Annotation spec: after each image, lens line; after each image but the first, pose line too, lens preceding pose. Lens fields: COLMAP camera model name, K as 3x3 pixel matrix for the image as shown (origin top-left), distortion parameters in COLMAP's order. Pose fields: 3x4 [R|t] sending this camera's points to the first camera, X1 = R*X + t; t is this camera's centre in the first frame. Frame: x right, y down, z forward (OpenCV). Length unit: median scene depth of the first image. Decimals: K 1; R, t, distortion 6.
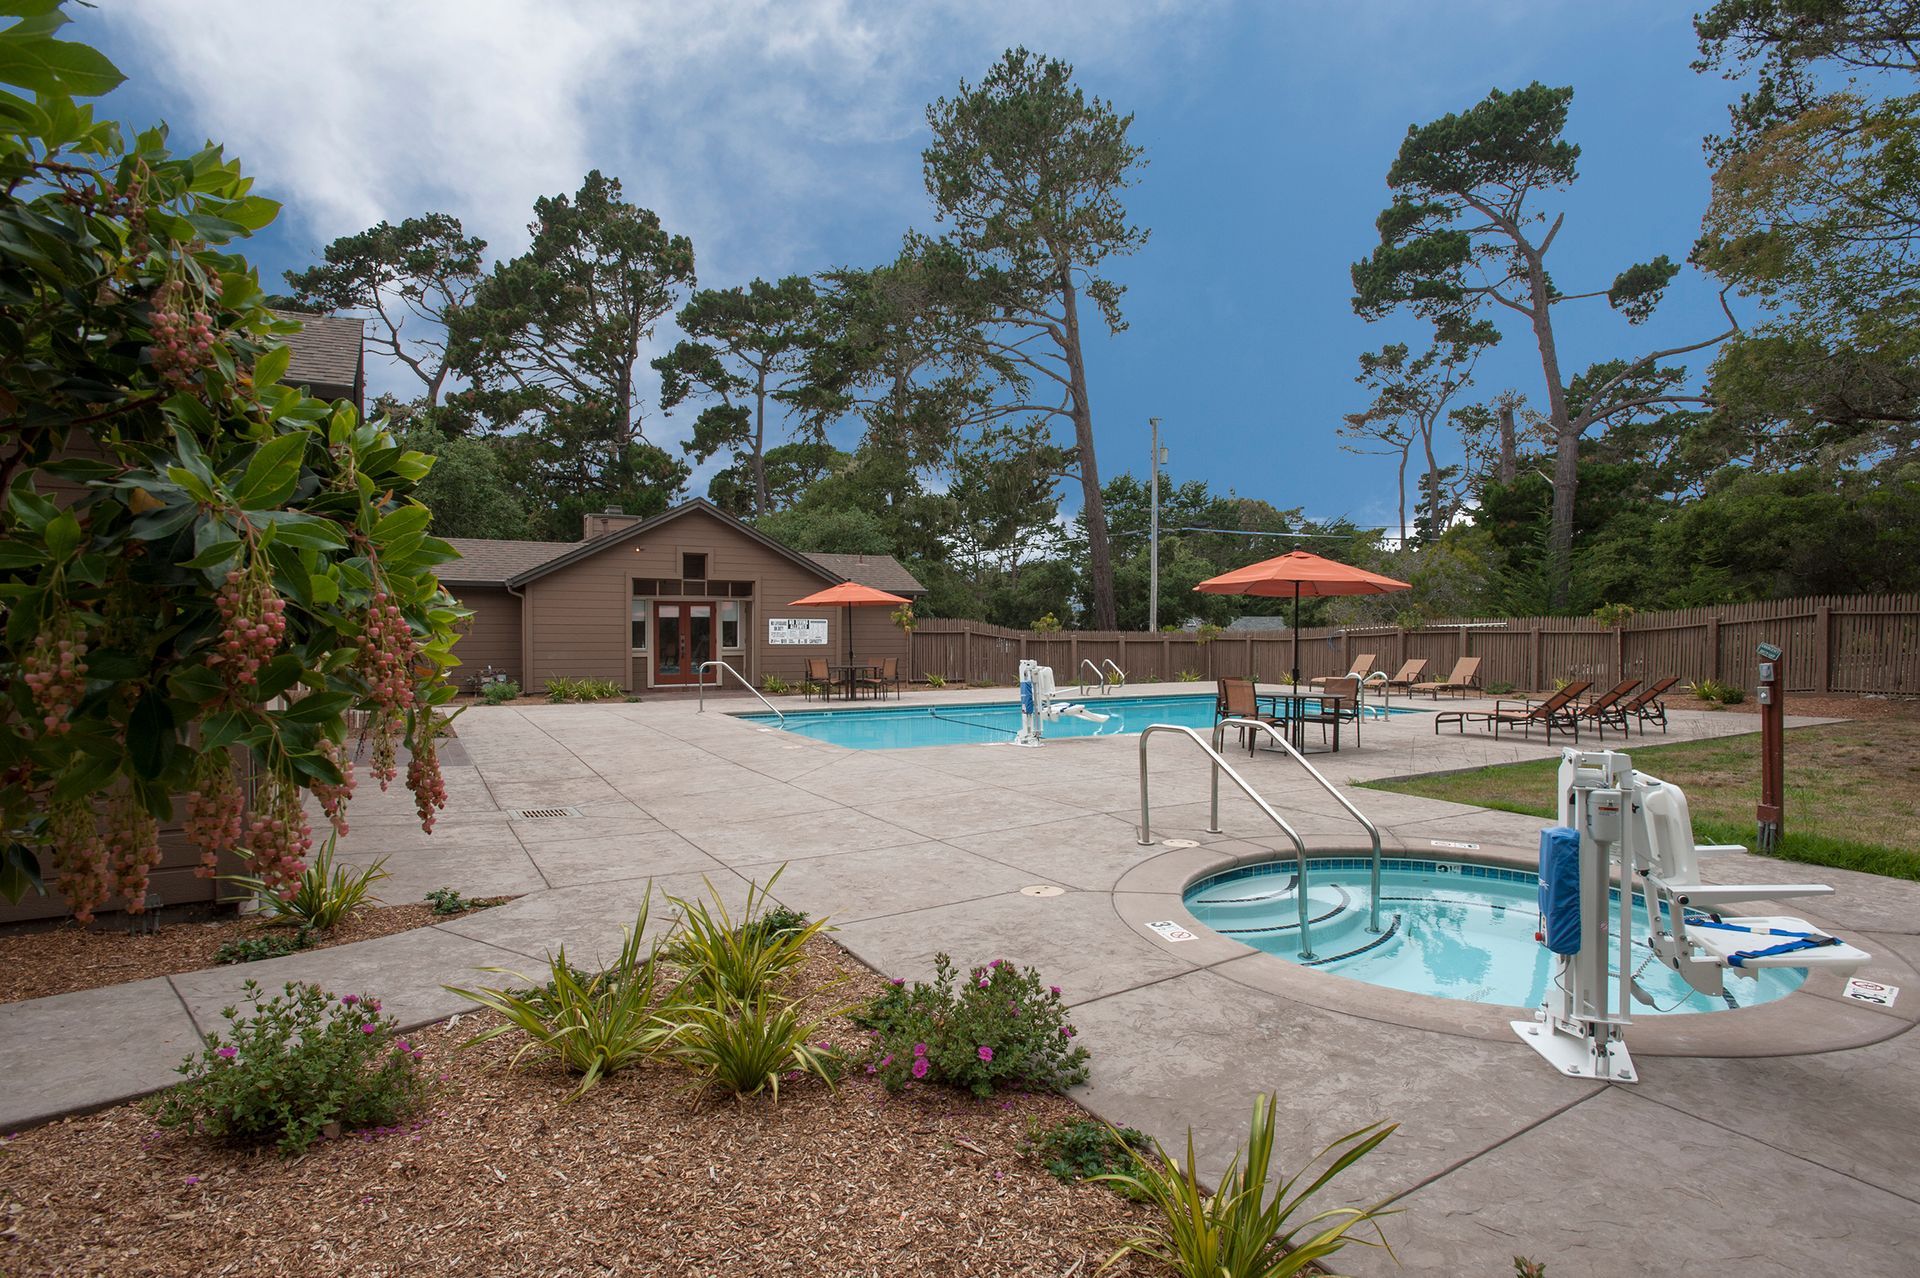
lens RADIAL K [[882.7, 0, 954.5], [0, 882.7, 645.3], [0, 0, 1]] dist [-0.004261, -0.000538]
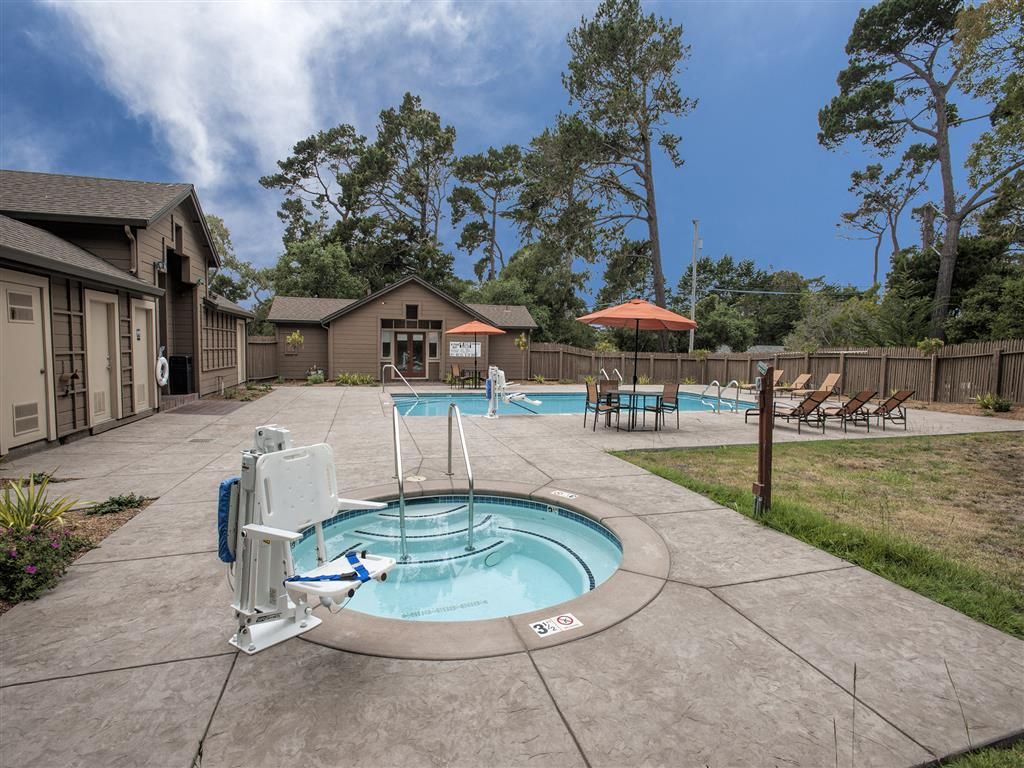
lens RADIAL K [[509.3, 0, 512.6], [0, 509.3, 383.0], [0, 0, 1]] dist [-0.017203, 0.008906]
pose [[0.976980, 0.032000, -0.210915, 0.104342], [-0.022418, 0.998612, 0.047670, 0.000488], [0.212148, -0.041844, 0.976341, 0.023200]]
